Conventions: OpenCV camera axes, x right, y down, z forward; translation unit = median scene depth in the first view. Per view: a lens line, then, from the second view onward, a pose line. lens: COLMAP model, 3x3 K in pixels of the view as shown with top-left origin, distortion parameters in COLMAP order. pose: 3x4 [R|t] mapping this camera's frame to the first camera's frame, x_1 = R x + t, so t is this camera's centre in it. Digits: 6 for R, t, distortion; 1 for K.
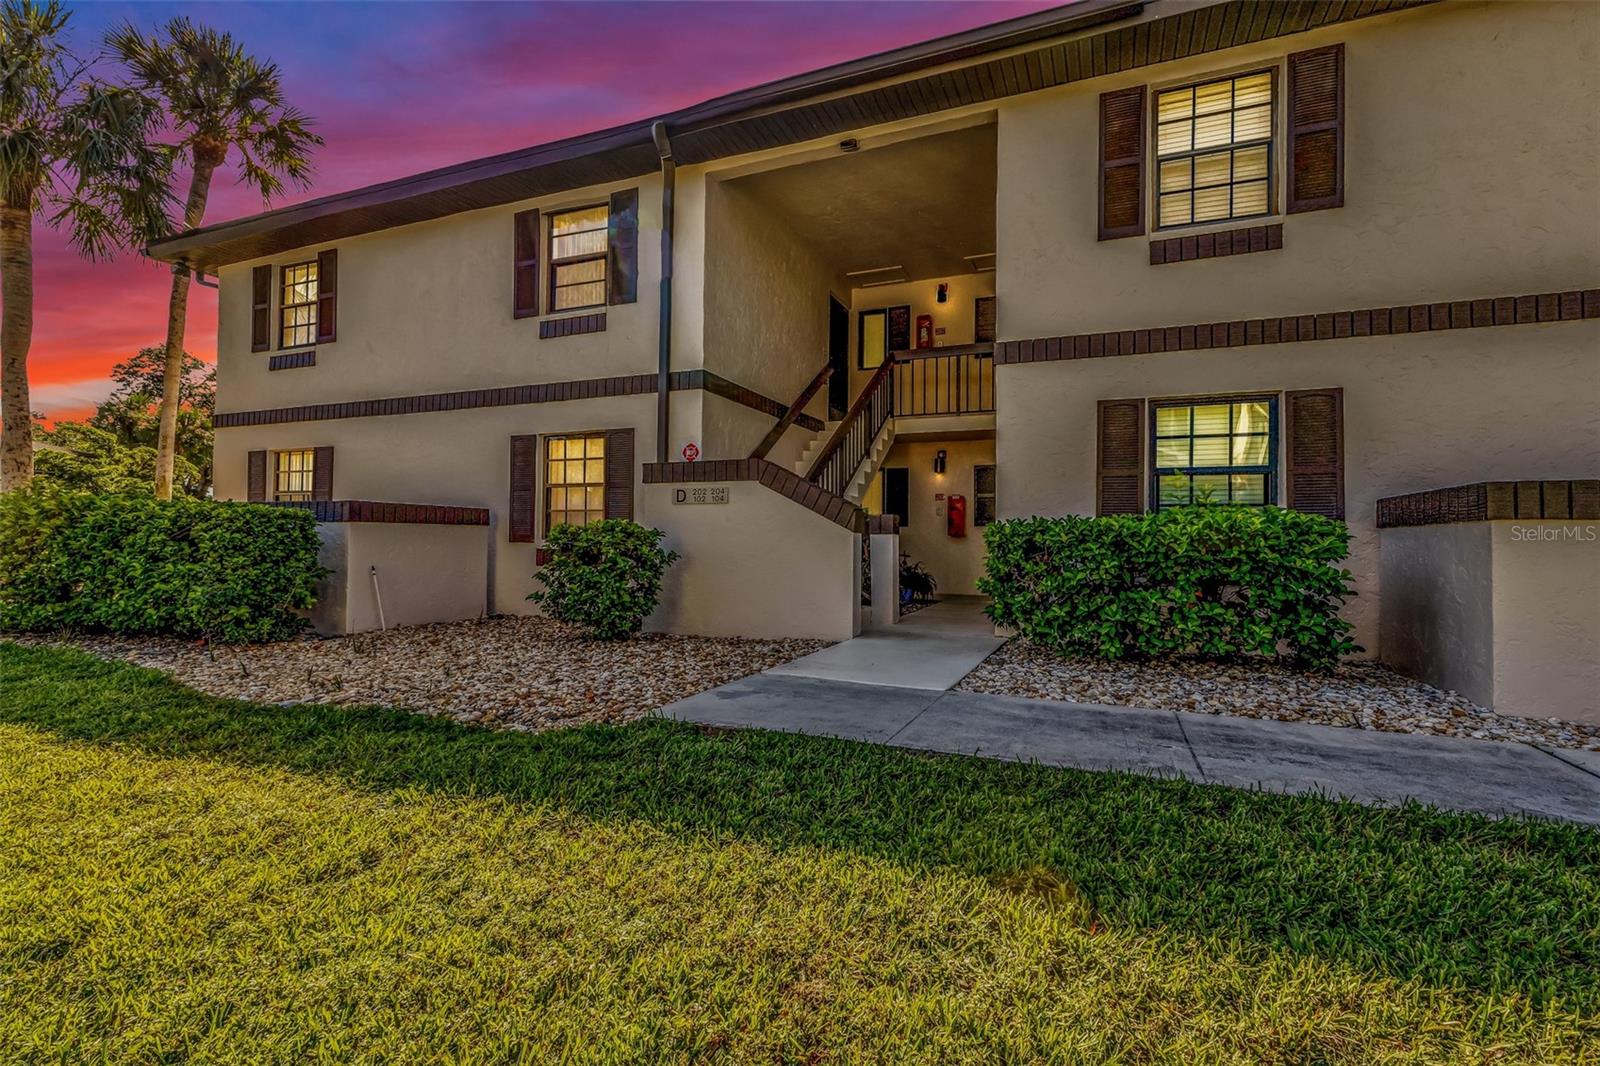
lens RADIAL K [[722.4, 0, 804.4], [0, 722.4, 523.7], [0, 0, 1]] dist [-0.000823, -0.000227]
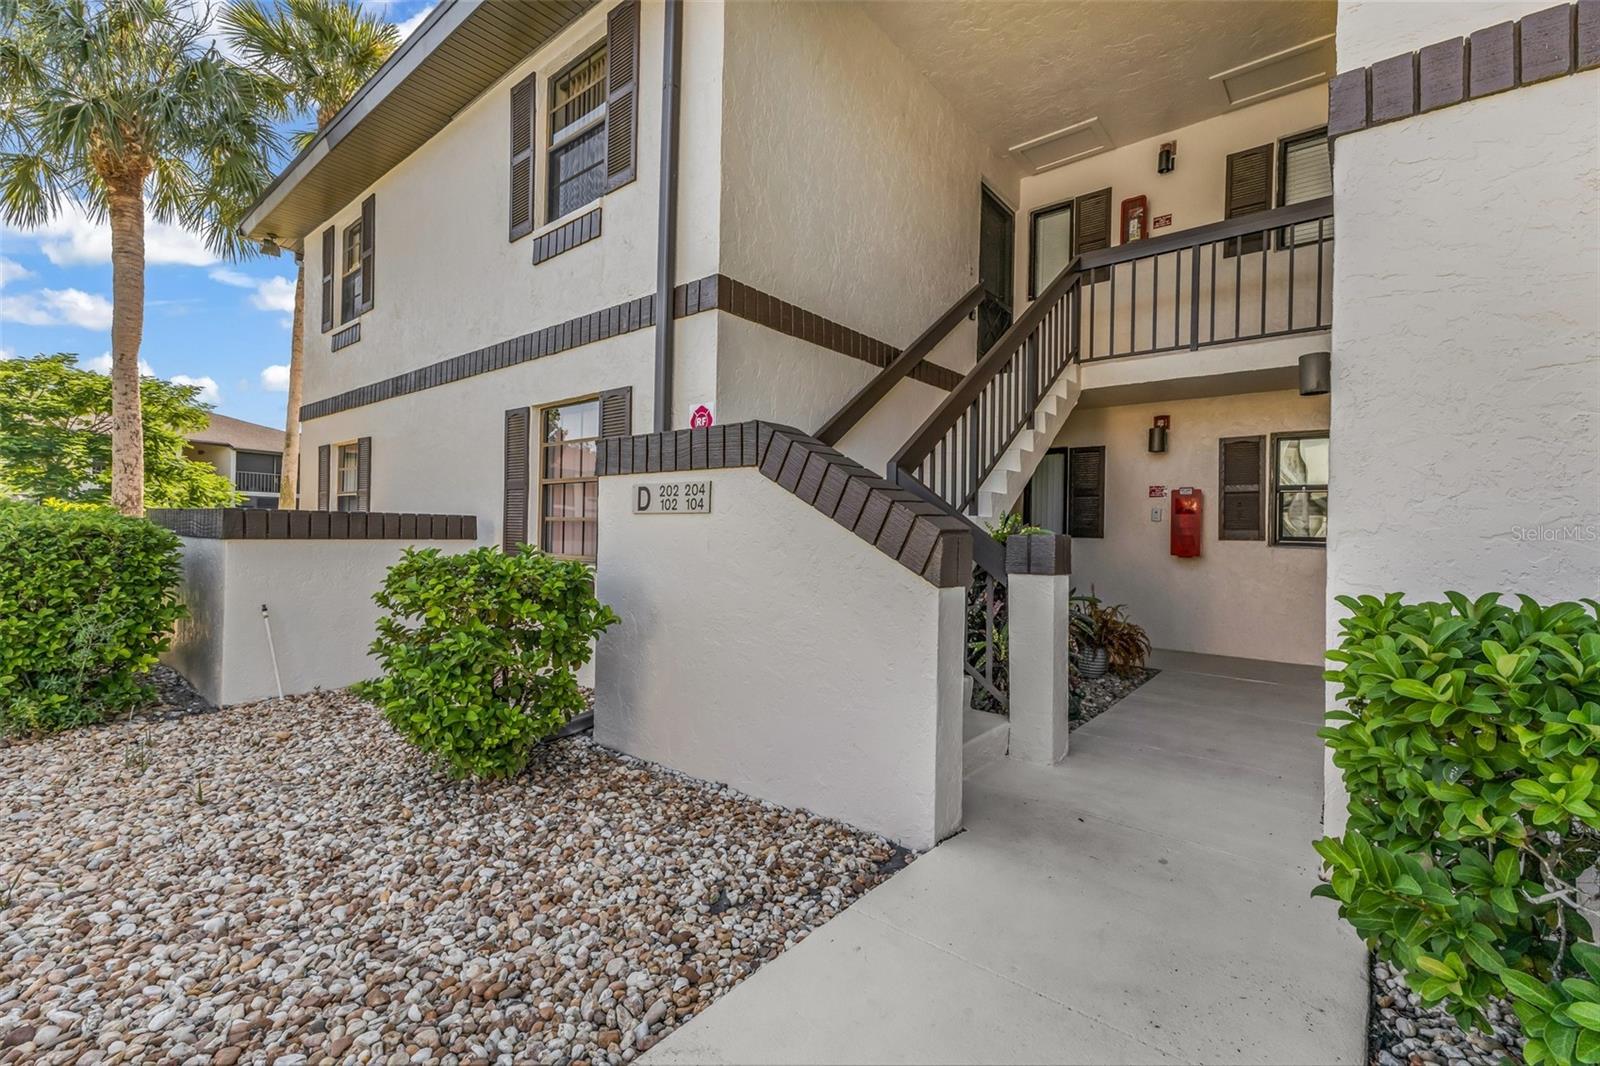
lens RADIAL K [[658.1, 0, 880.1], [0, 658.1, 537.4], [0, 0, 1]] dist [0.001690, -0.000079]
pose [[0.978395, 0.005133, -0.206680, 0.079109], [0.002267, 0.999365, 0.035552, -0.020950], [0.206731, -0.035252, 0.977763, 0.441013]]
